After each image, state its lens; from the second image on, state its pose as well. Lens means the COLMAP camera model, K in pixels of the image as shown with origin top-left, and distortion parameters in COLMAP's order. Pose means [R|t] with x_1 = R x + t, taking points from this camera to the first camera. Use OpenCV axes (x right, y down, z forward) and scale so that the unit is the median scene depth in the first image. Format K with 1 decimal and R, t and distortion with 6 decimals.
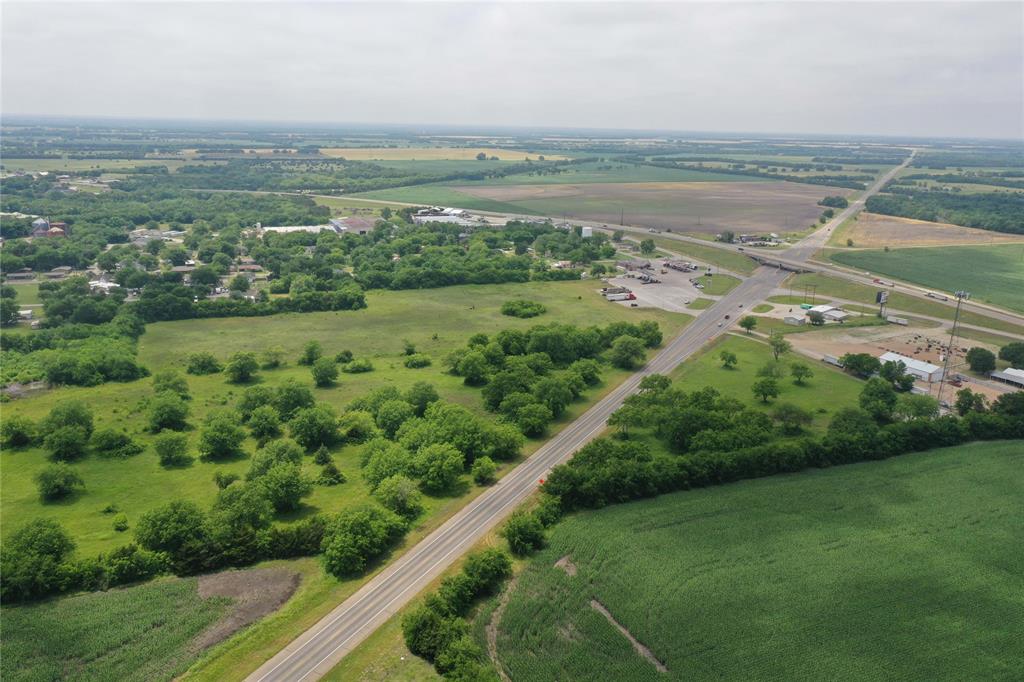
lens RADIAL K [[808.1, 0, 512.0], [0, 808.1, 341.0], [0, 0, 1]] dist [-0.002185, 0.011152]
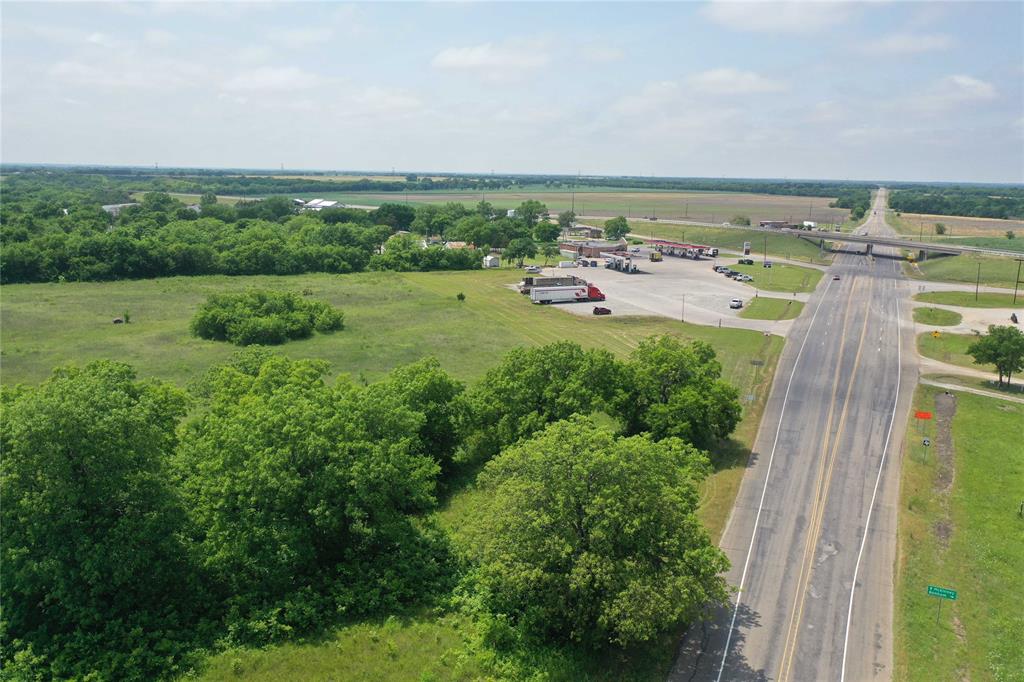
lens RADIAL K [[808.1, 0, 512.0], [0, 808.1, 341.0], [0, 0, 1]] dist [-0.002185, 0.011152]
pose [[0.998455, -0.013117, 0.053997, 0.083720], [0.016244, 0.998192, -0.057876, -0.009225], [-0.053141, 0.058664, 0.996862, 0.588701]]
